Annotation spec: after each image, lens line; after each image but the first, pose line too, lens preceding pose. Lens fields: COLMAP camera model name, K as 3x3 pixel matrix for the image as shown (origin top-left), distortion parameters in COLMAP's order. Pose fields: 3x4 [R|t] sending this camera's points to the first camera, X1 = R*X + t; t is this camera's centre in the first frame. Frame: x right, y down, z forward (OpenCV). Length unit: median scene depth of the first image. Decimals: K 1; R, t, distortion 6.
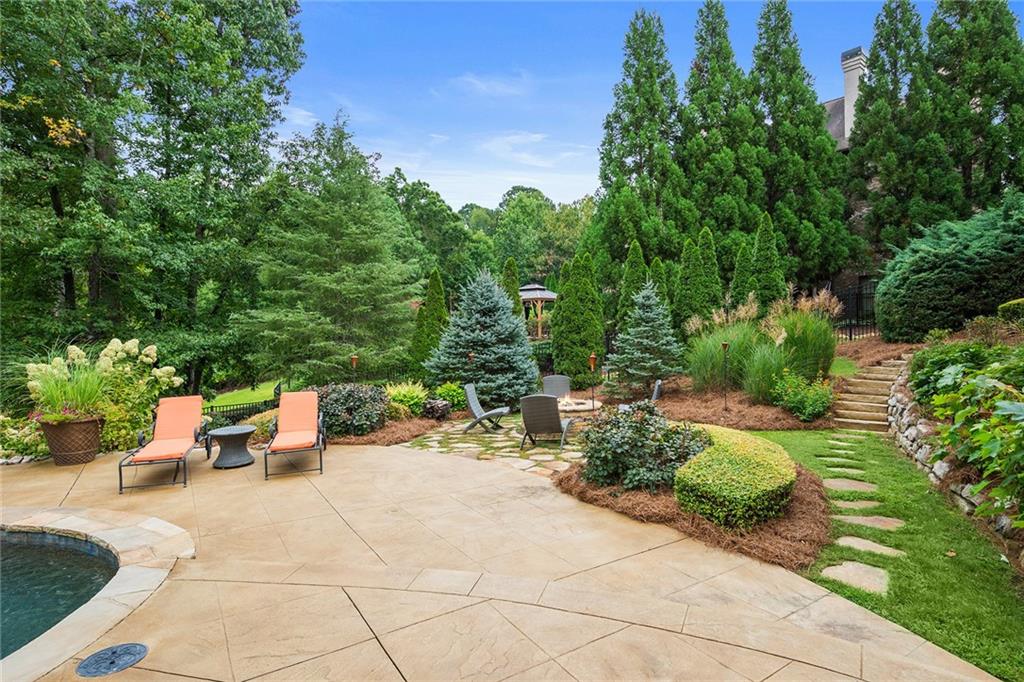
lens RADIAL K [[537.5, 0, 512.0], [0, 537.5, 341.0], [0, 0, 1]] dist [0.003504, 0.000100]
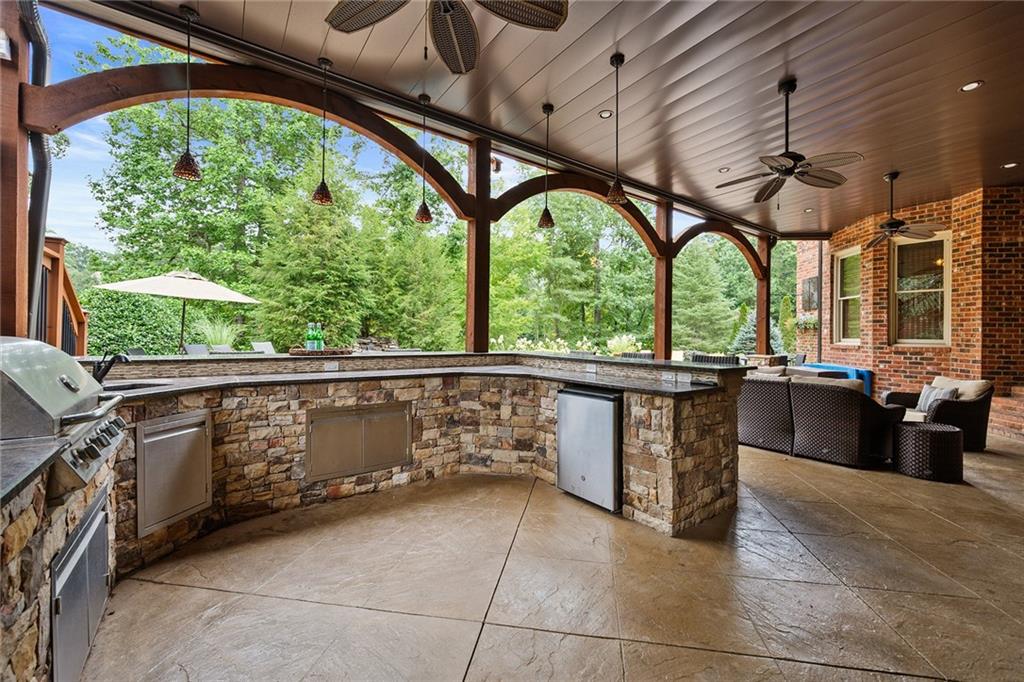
lens RADIAL K [[418.1, 0, 517.5], [0, 418.1, 337.3], [0, 0, 1]] dist [-0.000680, -0.000046]
pose [[0.739482, 0.014779, -0.673014, 0.235314], [-0.023470, 0.999717, -0.003836, 0.016641], [0.672767, 0.018632, 0.739620, -0.602049]]
